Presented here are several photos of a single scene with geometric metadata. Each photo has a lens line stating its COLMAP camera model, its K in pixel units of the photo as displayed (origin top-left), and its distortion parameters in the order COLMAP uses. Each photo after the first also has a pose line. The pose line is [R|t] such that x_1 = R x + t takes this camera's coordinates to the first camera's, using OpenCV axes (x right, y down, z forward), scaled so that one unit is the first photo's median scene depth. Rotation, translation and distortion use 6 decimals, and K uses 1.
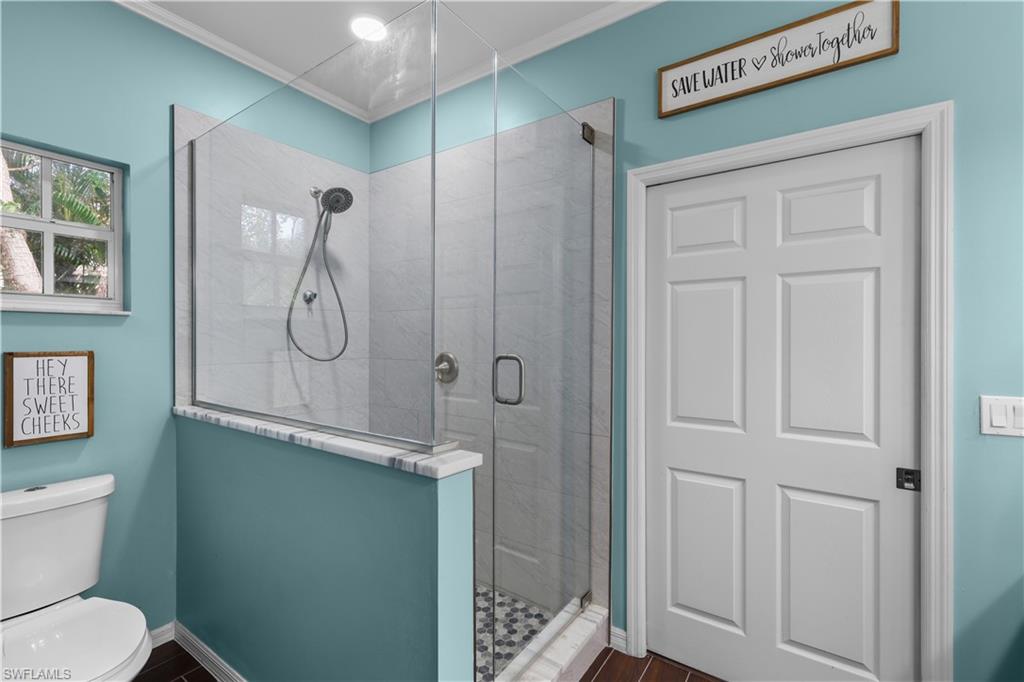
lens RADIAL K [[449.9, 0, 511.8], [0, 449.9, 339.1], [0, 0, 1]] dist [0.000687, 0.000055]
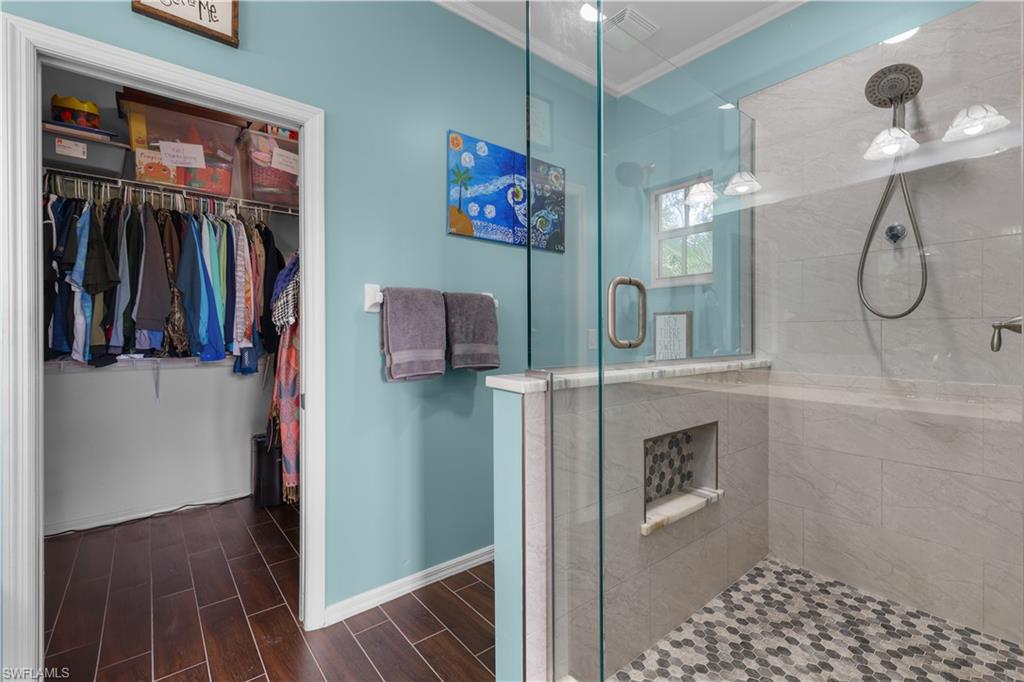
lens RADIAL K [[449.9, 0, 512.5], [0, 449.9, 338.5], [0, 0, 1]] dist [0.000687, 0.000055]
pose [[-0.282397, 0.006656, -0.959274, 0.607354], [-0.001651, 0.999971, 0.007424, 0.106226], [0.959296, 0.003681, -0.282378, 0.879120]]
